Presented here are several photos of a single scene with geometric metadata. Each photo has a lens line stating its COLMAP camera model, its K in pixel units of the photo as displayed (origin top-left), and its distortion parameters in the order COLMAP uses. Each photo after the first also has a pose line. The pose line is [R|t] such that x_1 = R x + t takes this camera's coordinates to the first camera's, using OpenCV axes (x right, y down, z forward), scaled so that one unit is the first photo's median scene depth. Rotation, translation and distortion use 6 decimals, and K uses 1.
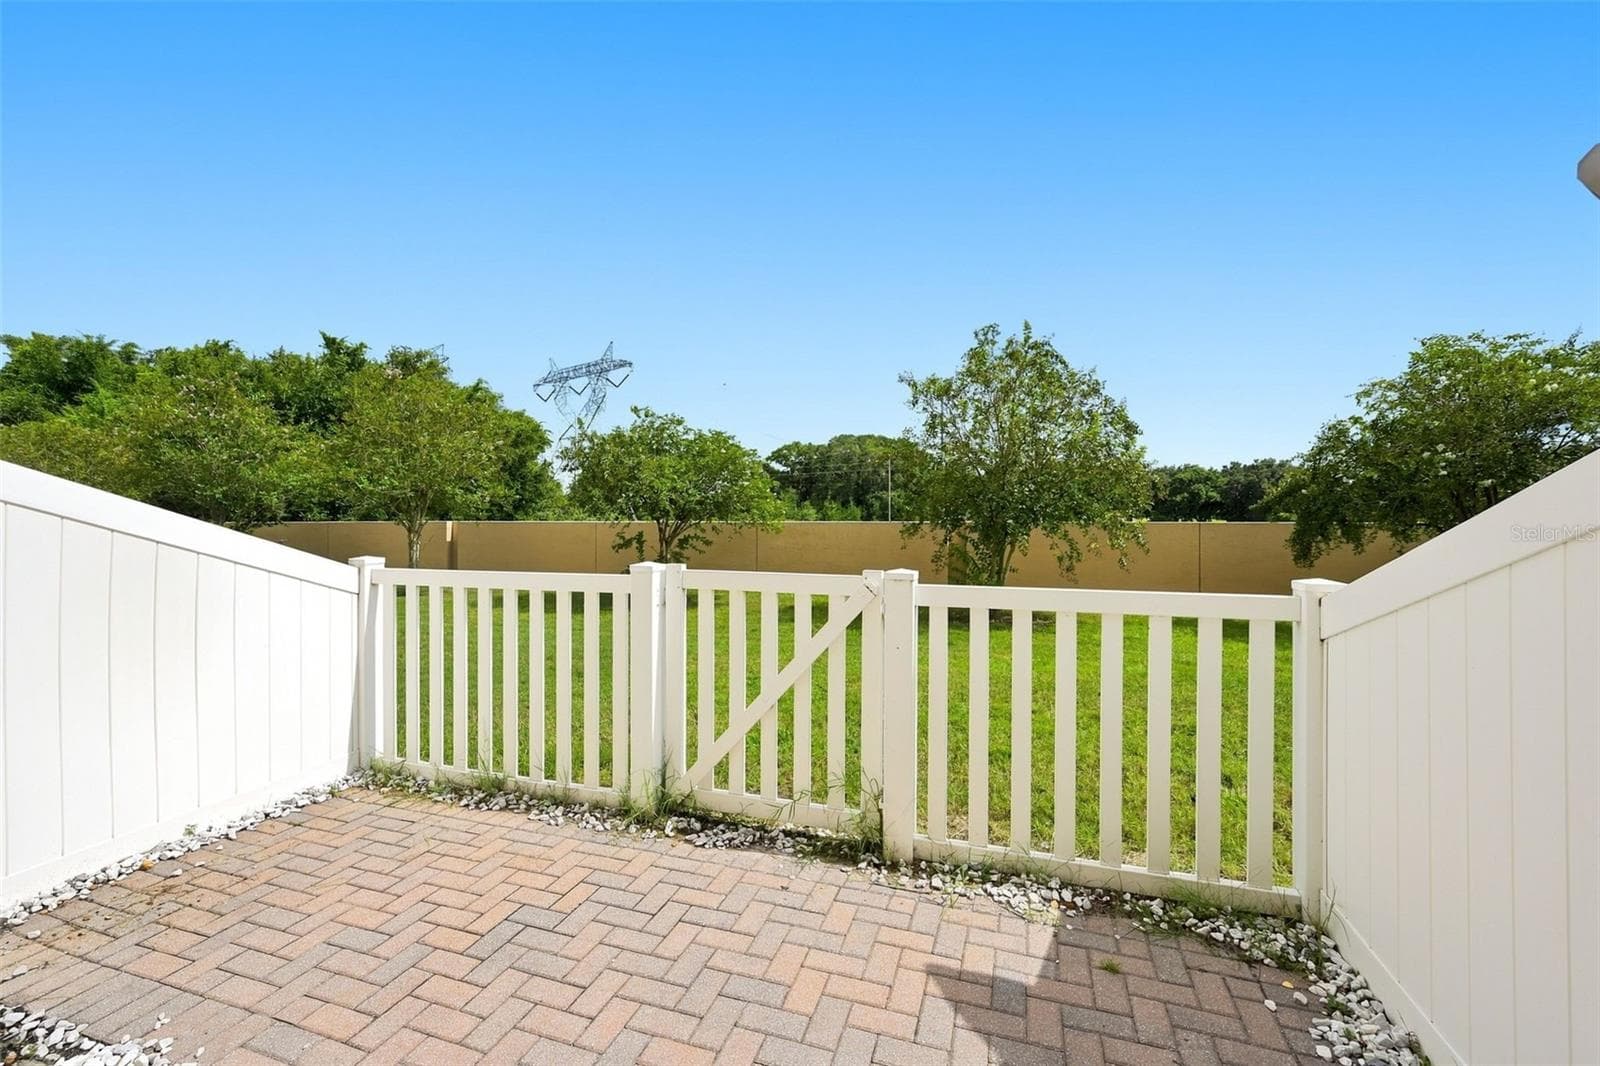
lens RADIAL K [[672.1, 0, 800.0], [0, 672.1, 533.0], [0, 0, 1]] dist [0.000188, -0.000164]
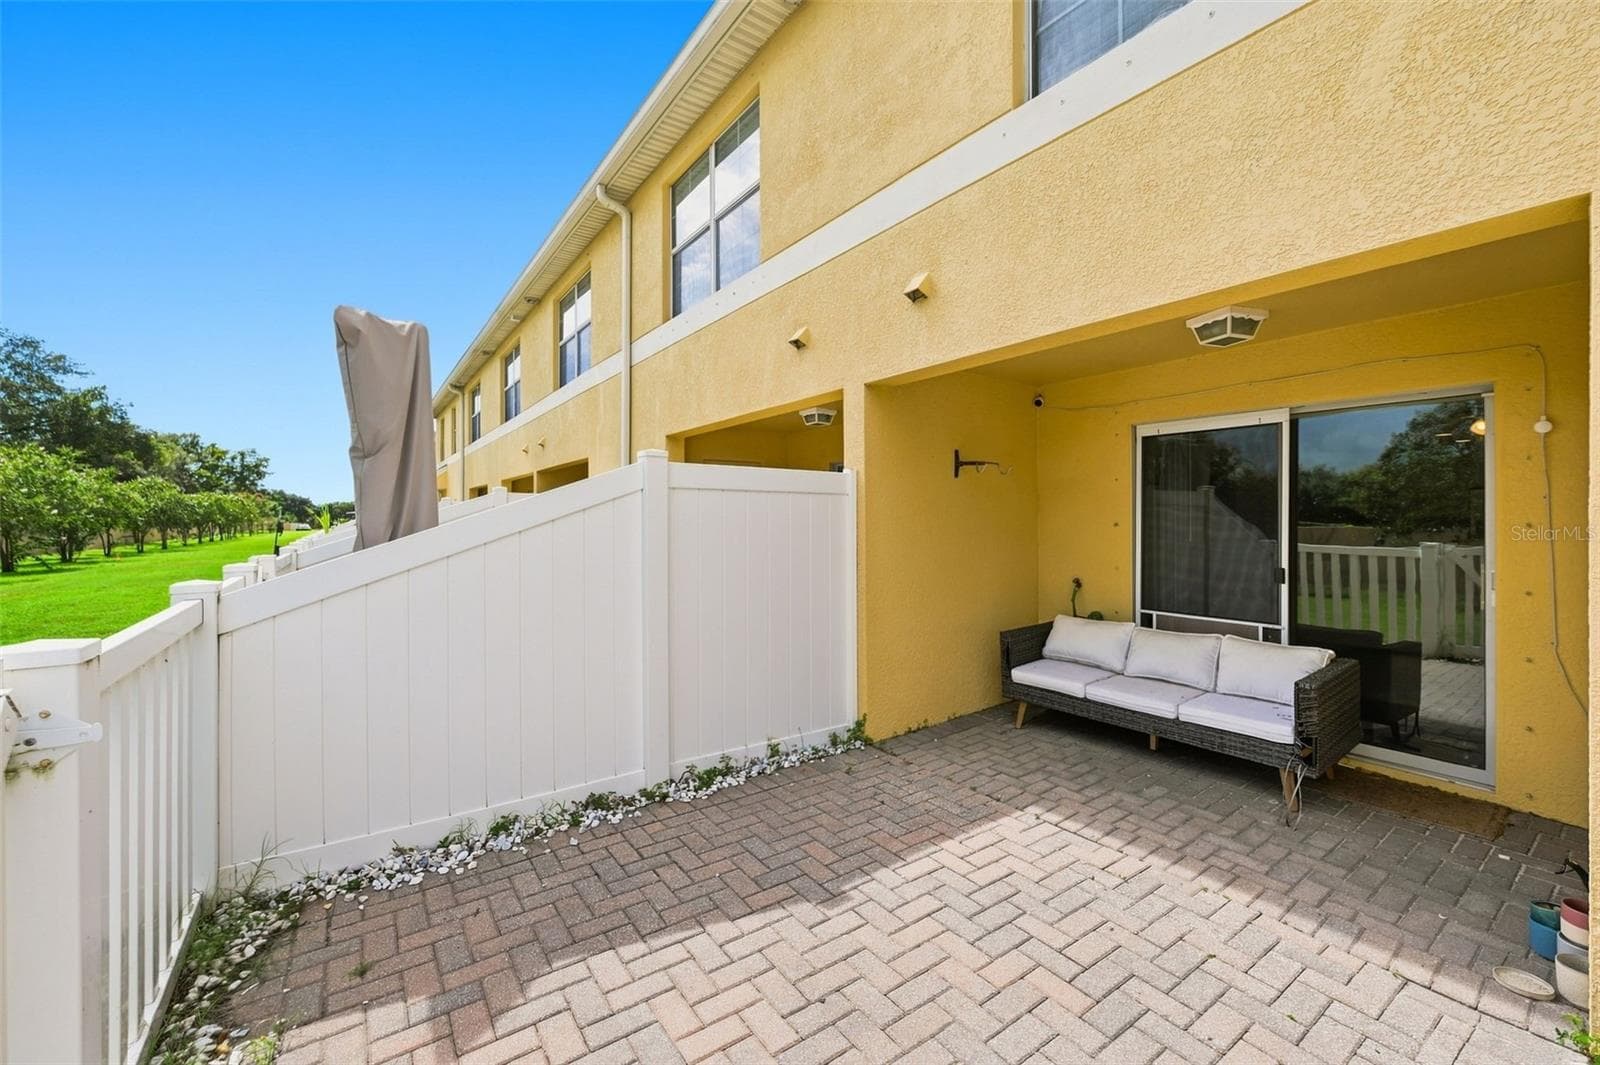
lens RADIAL K [[644.8, 0, 799.5], [0, 644.8, 520.2], [0, 0, 1]] dist [0.000372, 0.000015]
pose [[-0.807373, 0.004235, 0.590027, -0.639106], [0.016004, 0.999764, 0.014723, -0.030871], [-0.589825, 0.021330, -0.807249, 1.377621]]
